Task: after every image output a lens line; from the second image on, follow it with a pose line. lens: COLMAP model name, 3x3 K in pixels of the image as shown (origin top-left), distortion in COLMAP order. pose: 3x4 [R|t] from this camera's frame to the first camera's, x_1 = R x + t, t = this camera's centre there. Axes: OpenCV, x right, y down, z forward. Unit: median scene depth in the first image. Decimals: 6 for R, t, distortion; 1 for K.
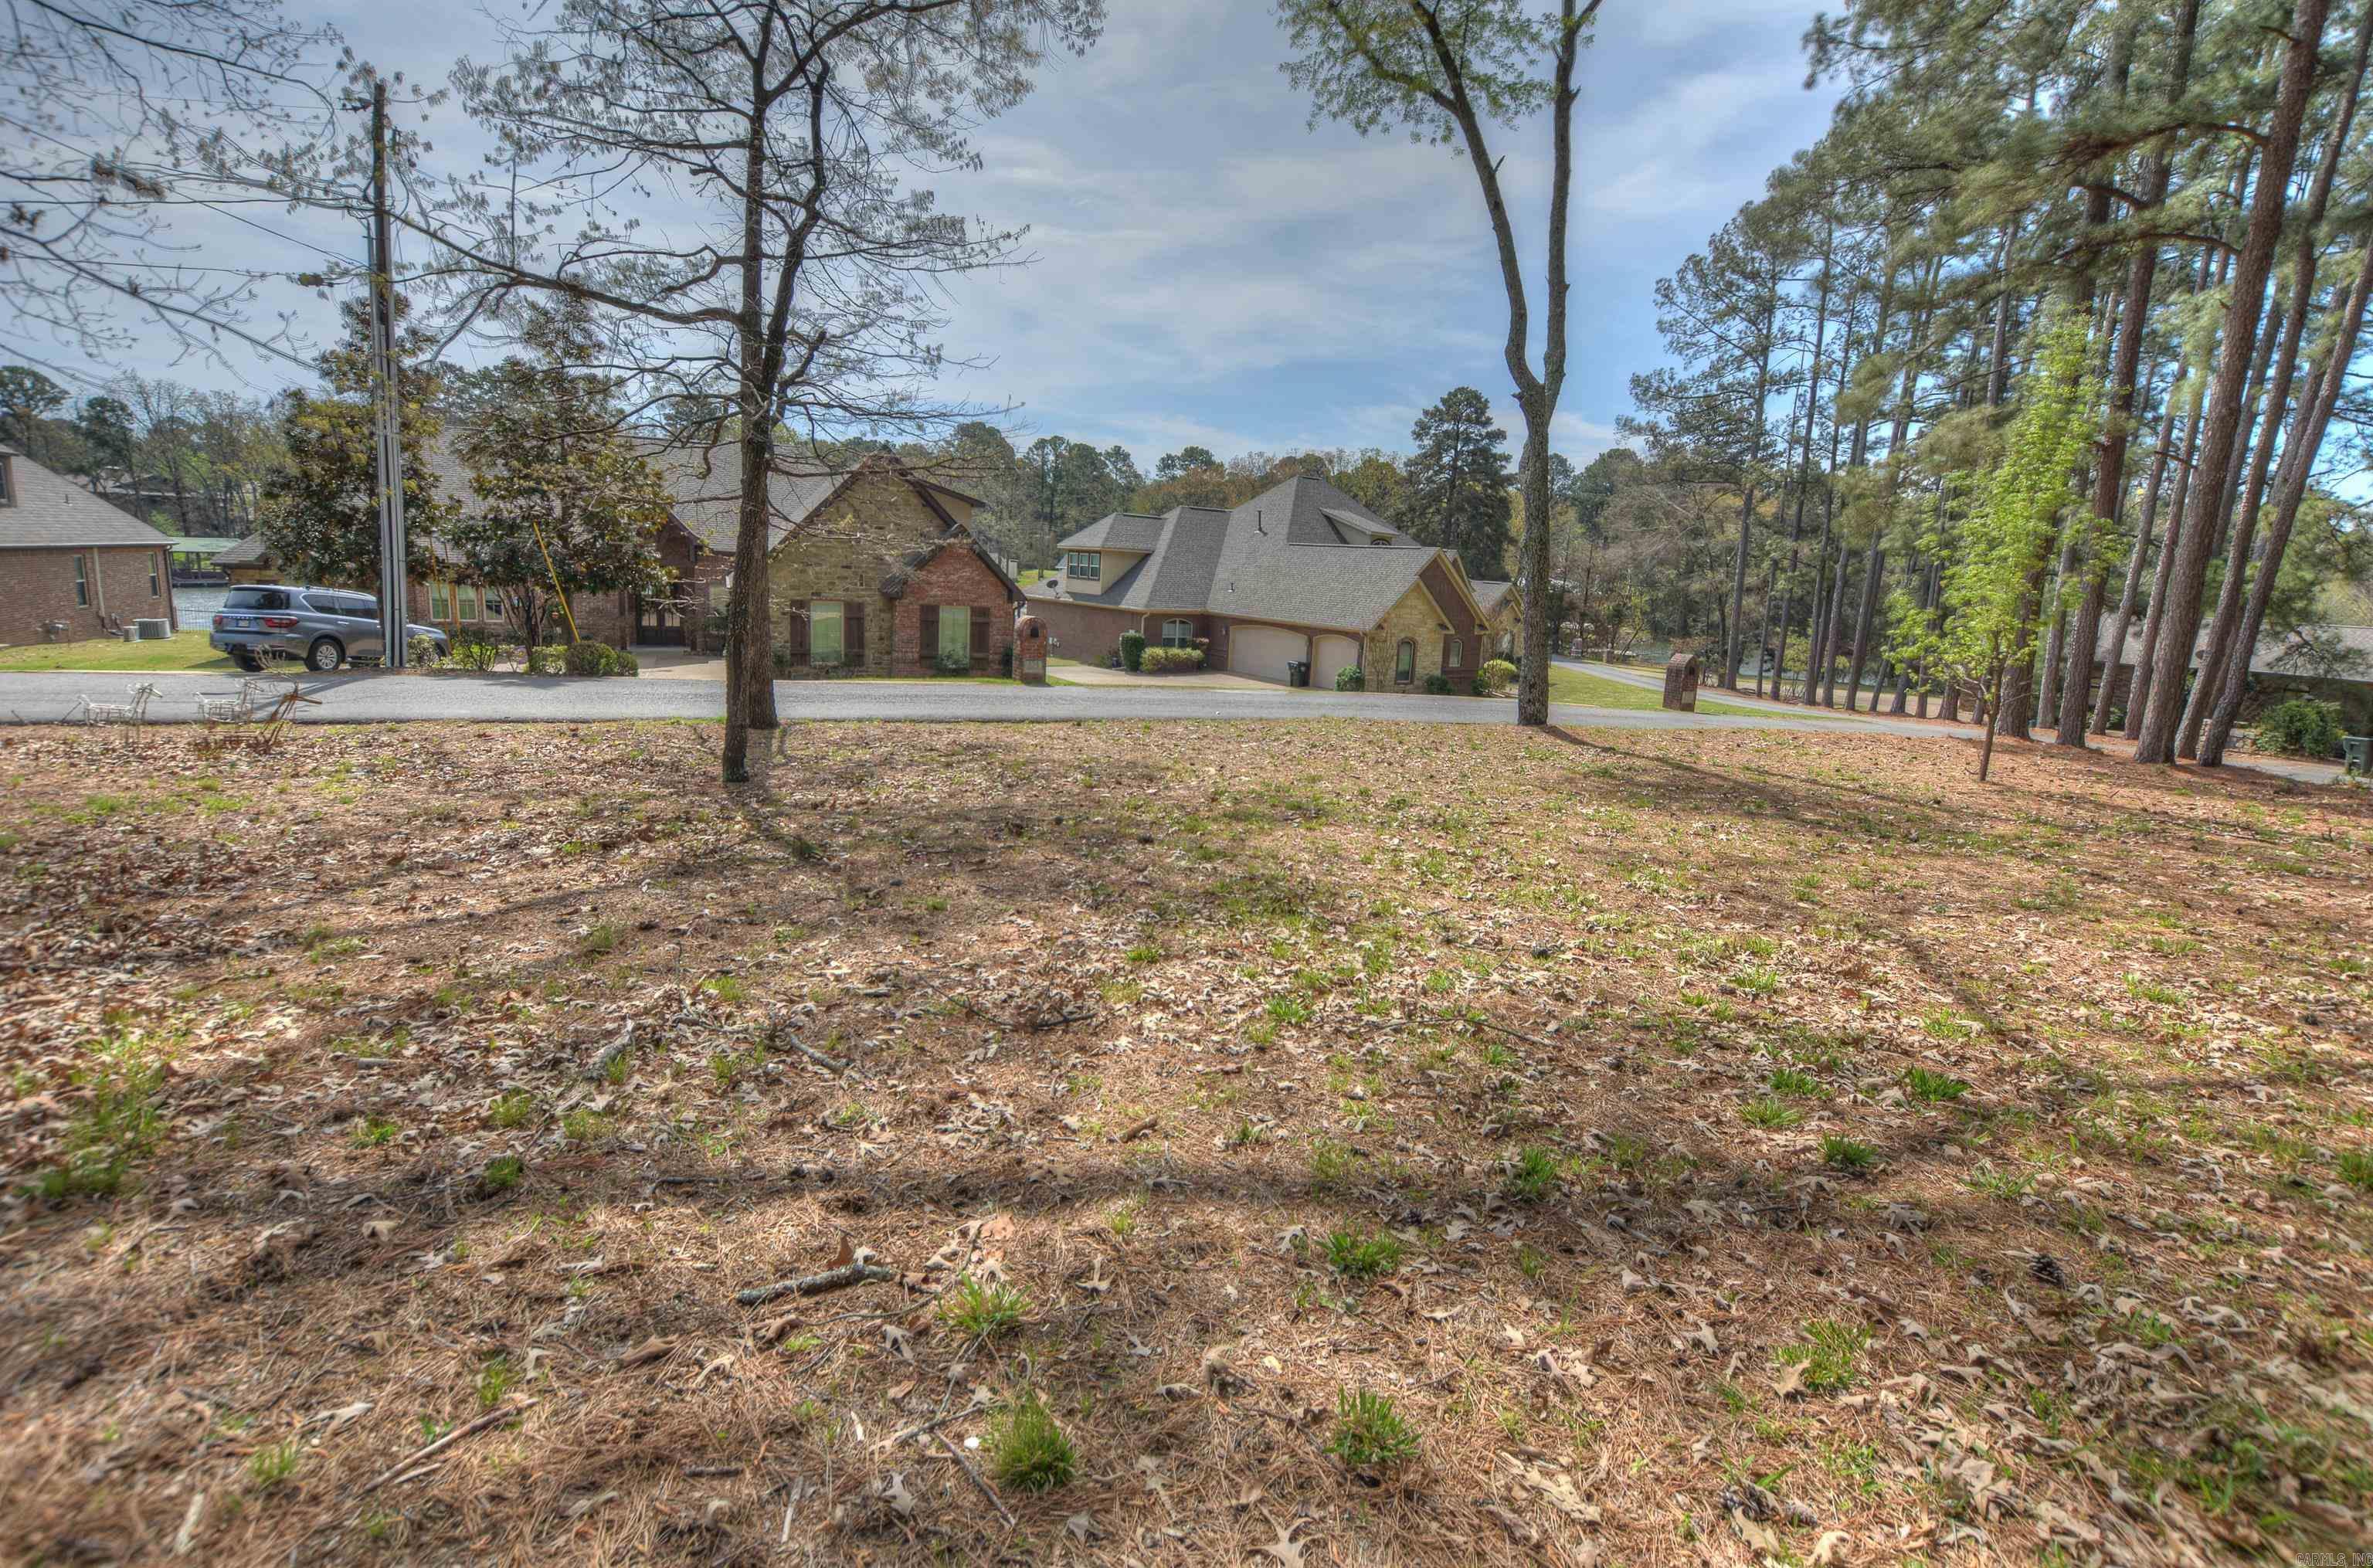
lens RADIAL K [[1043.5, 0, 1186.5], [0, 1043.5, 784.0], [0, 0, 1]] dist [-0.023241, -0.000033]
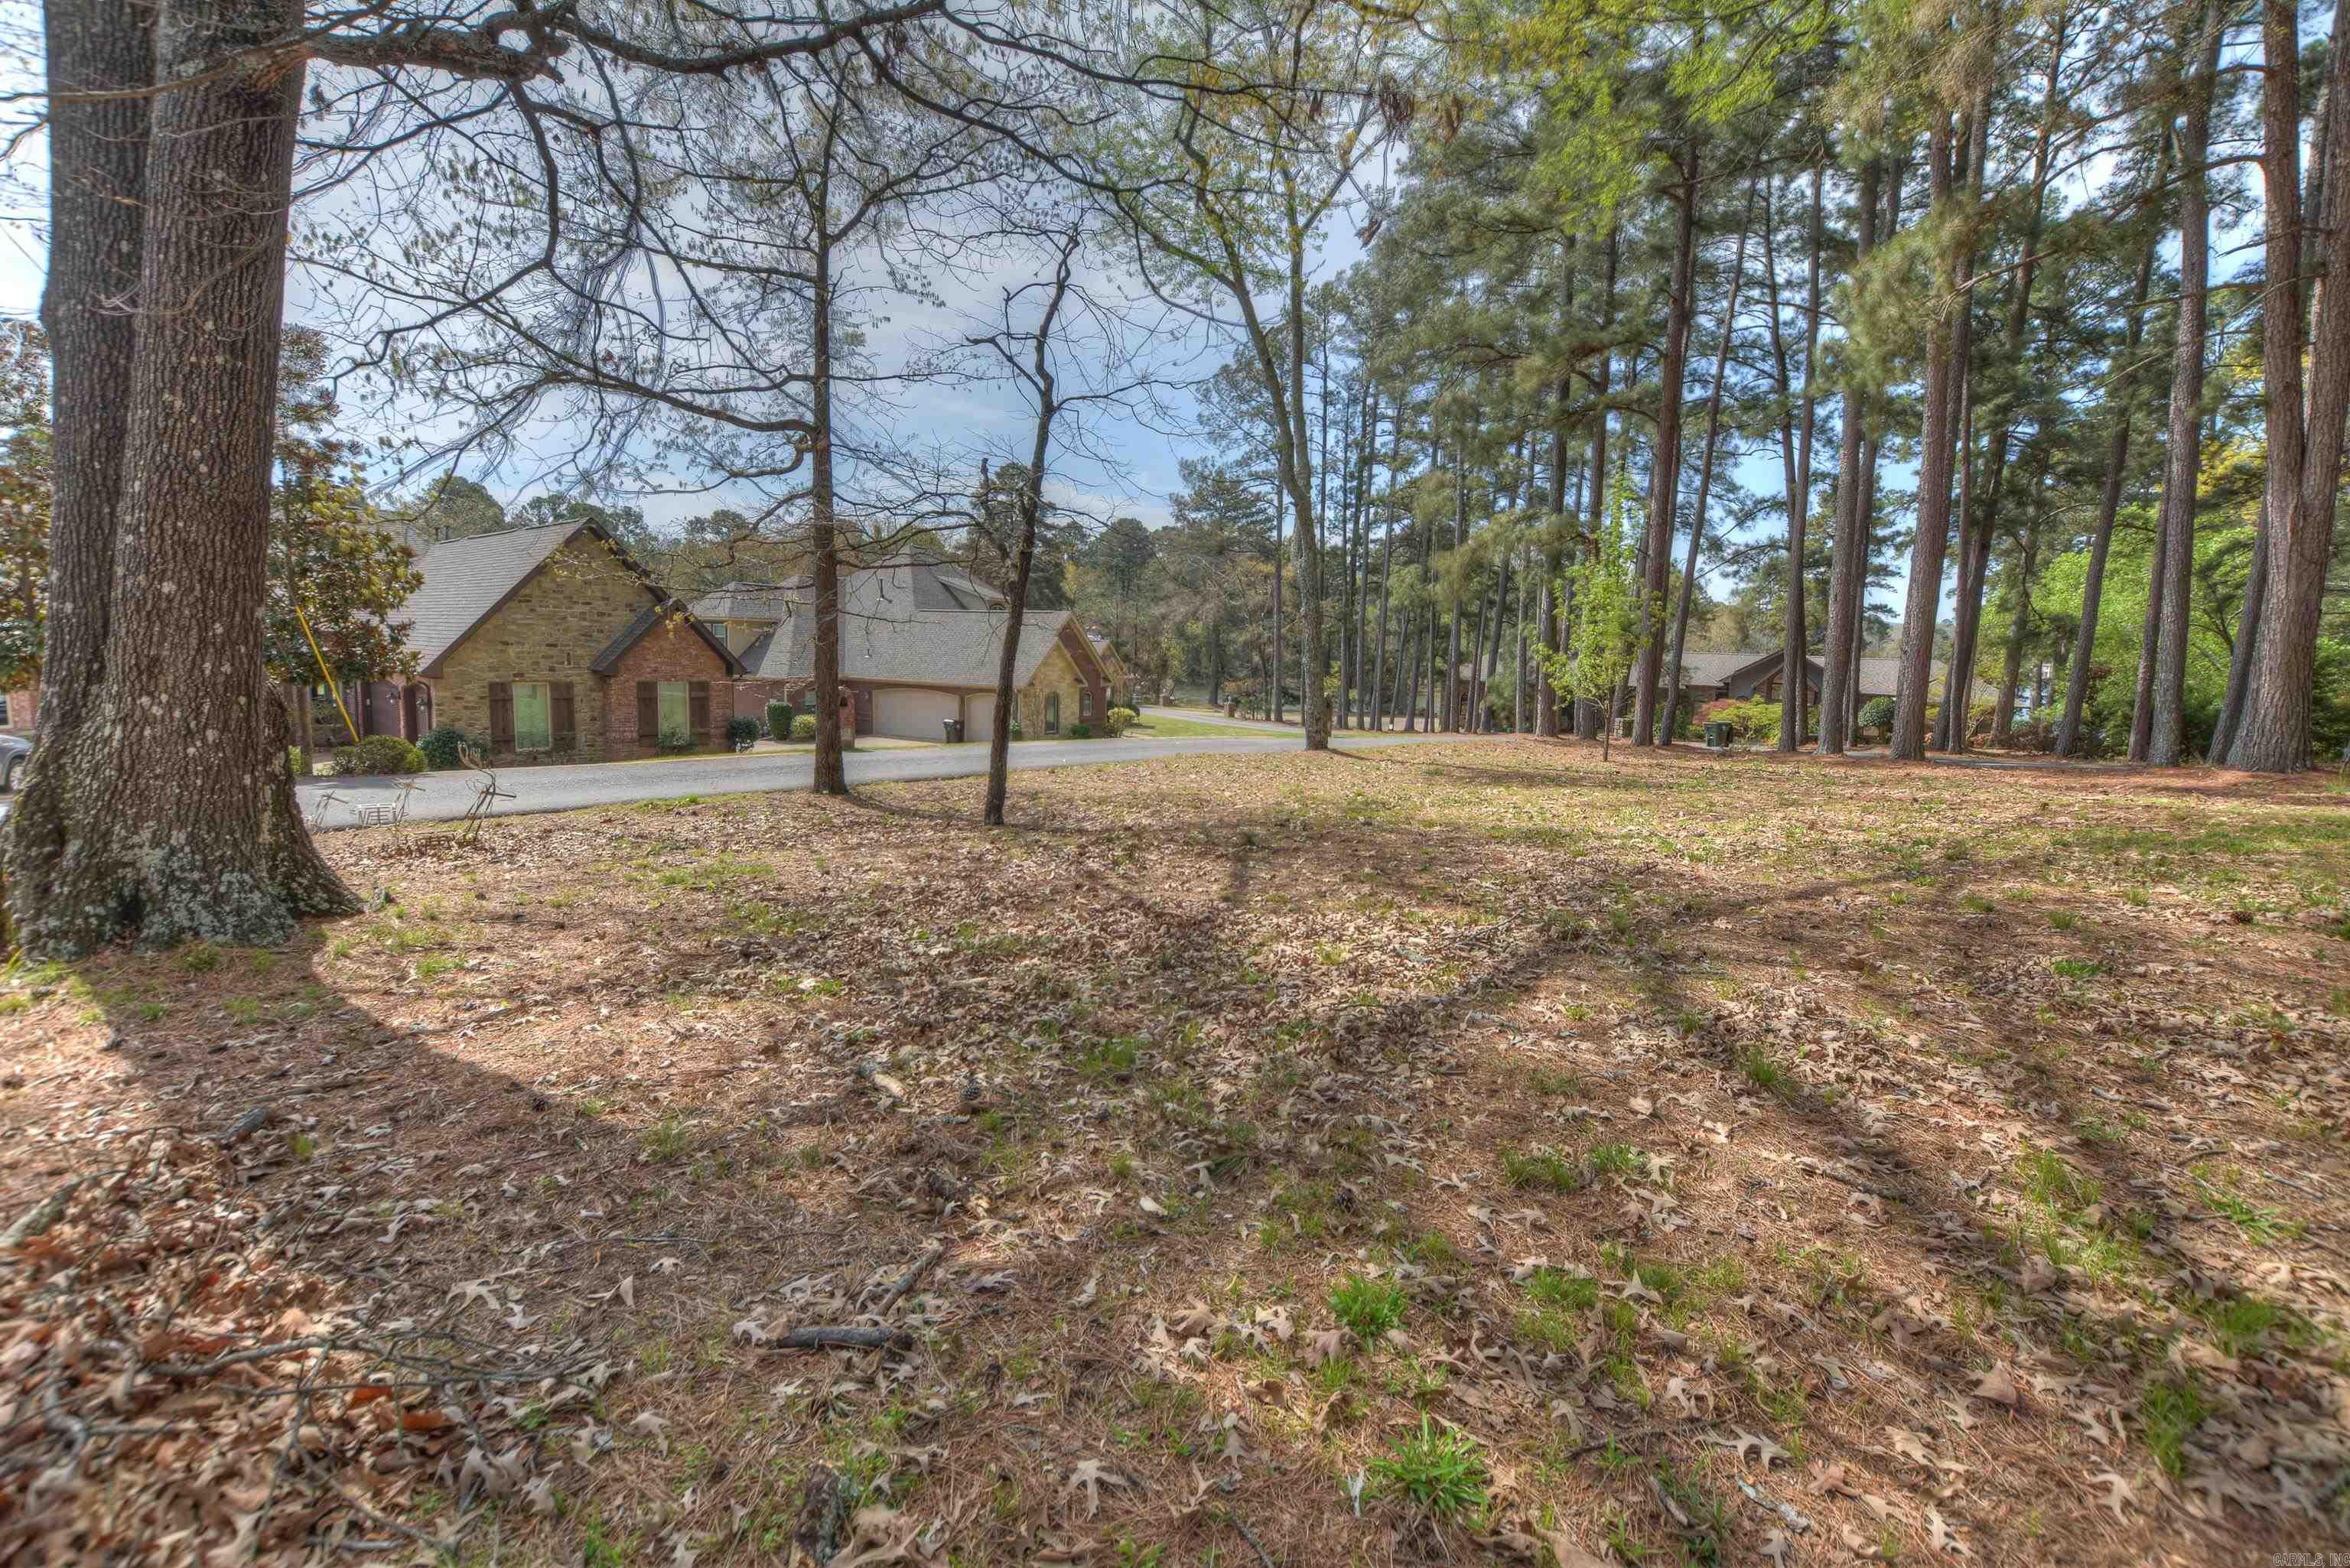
lens RADIAL K [[1037.0, 0, 1175.0], [0, 1037.0, 784.0], [0, 0, 1]] dist [-0.029759, 0.000886]
pose [[0.895517, -0.088721, 0.436094, -0.155493], [0.112204, 0.993281, -0.028332, 0.002209], [-0.430650, 0.074303, 0.899455, -0.037404]]
